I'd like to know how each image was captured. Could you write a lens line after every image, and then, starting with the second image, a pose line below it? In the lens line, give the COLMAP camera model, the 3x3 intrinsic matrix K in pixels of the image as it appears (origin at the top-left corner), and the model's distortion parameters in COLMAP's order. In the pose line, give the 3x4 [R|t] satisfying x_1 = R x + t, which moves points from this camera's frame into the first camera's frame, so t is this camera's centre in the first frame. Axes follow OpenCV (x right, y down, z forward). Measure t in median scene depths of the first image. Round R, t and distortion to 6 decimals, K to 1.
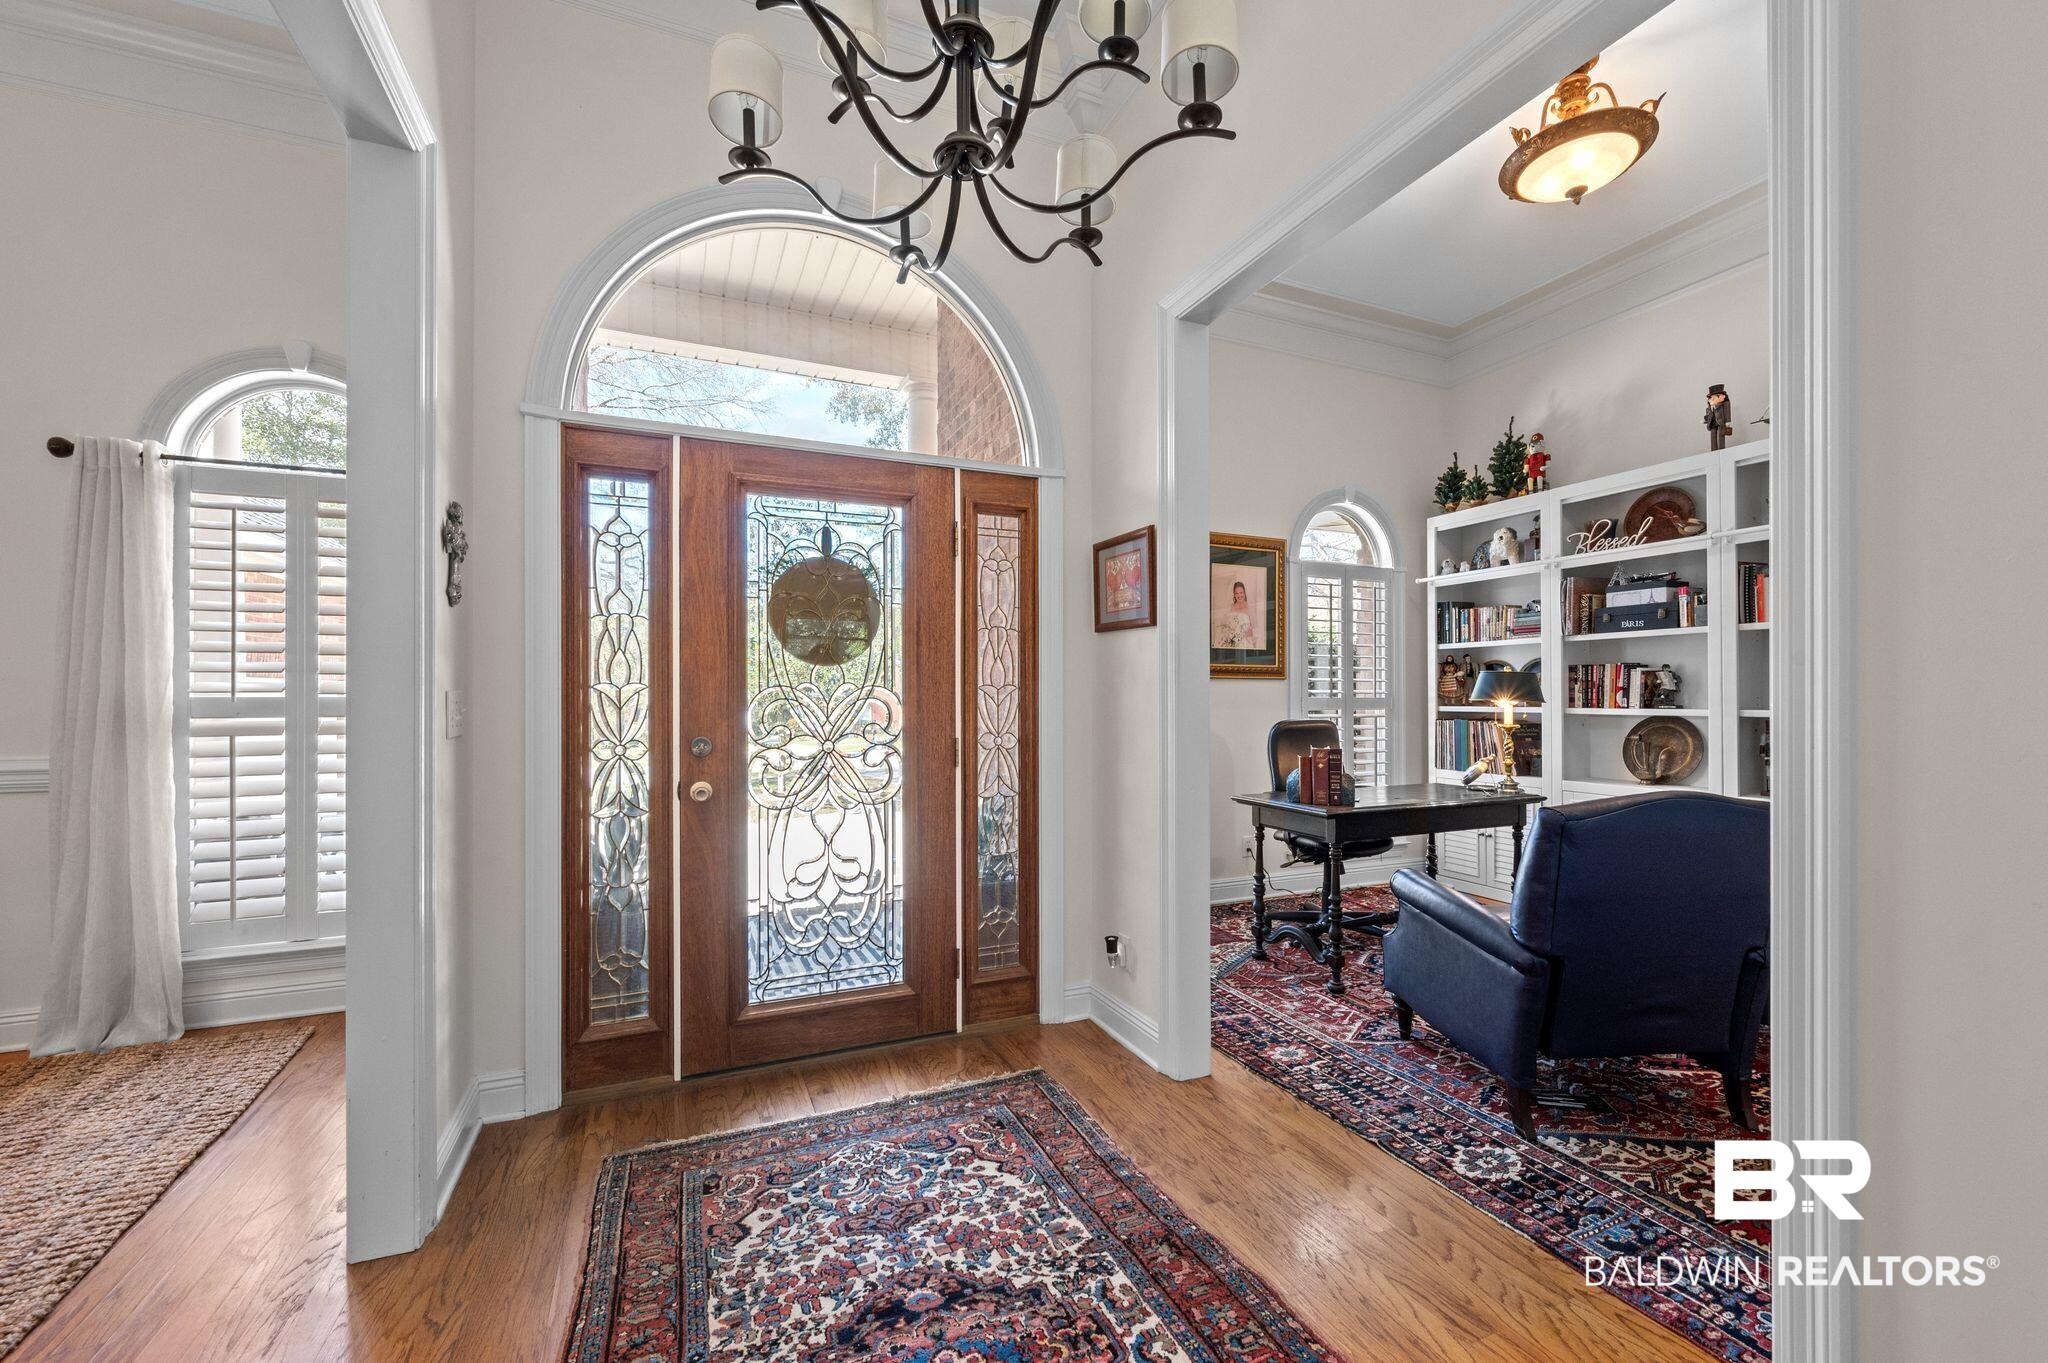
lens RADIAL K [[822.7, 0, 1024.9], [0, 822.7, 697.5], [0, 0, 1]] dist [0.000592, -0.000063]
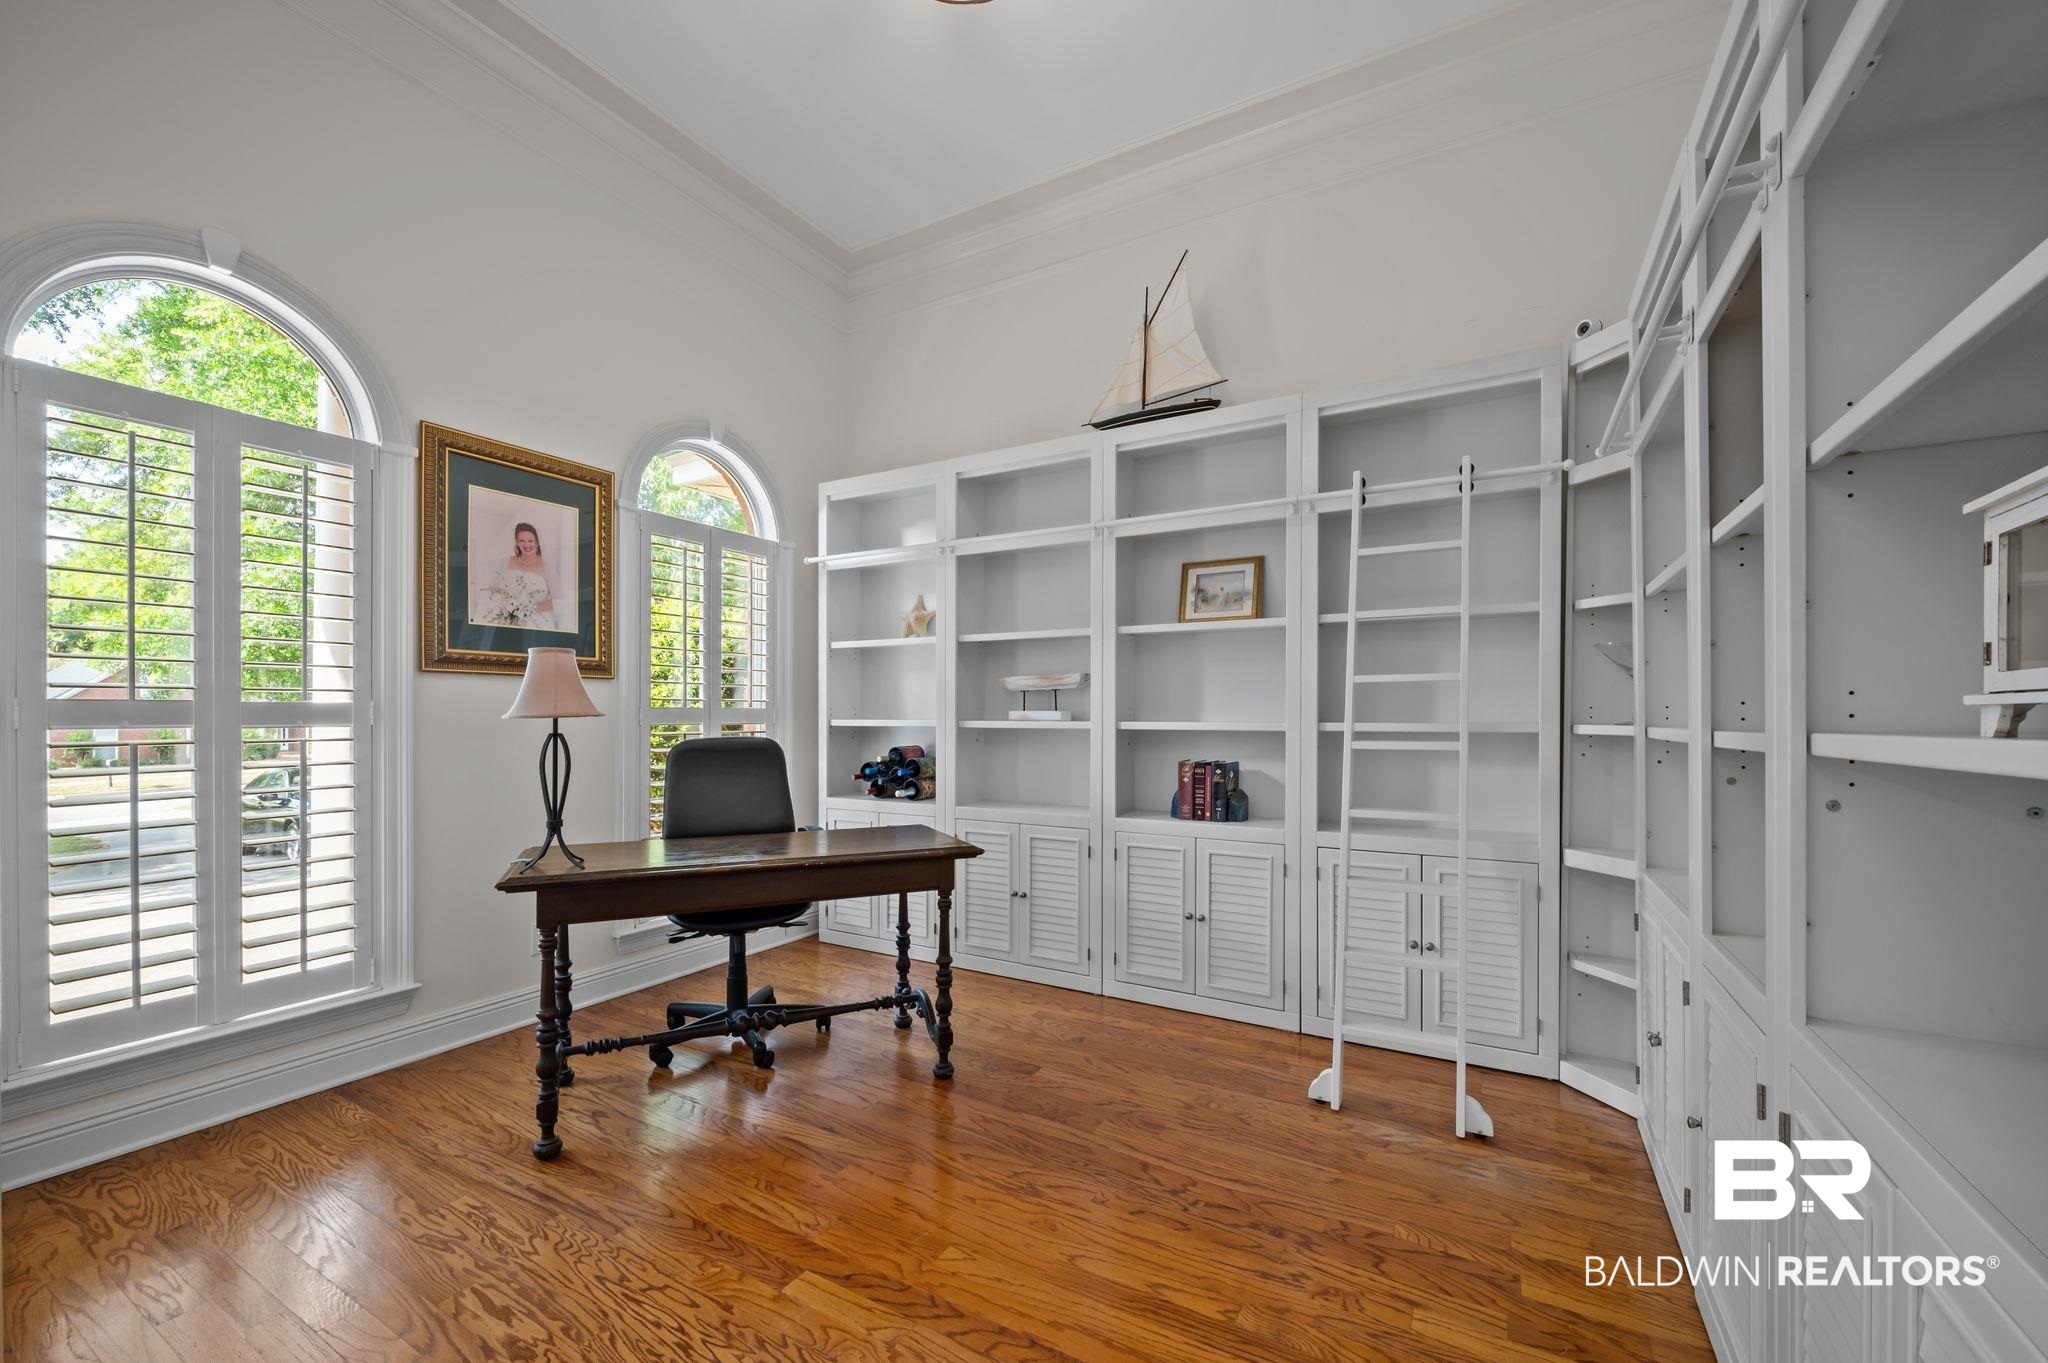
lens RADIAL K [[822.7, 0, 1035.8], [0, 822.7, 714.0], [0, 0, 1]] dist [0.000592, -0.000063]
pose [[0.800501, 0.002633, 0.599325, 0.189047], [-0.003592, 0.999993, 0.000405, 0.005106], [-0.599320, -0.002477, 0.800506, 0.247279]]
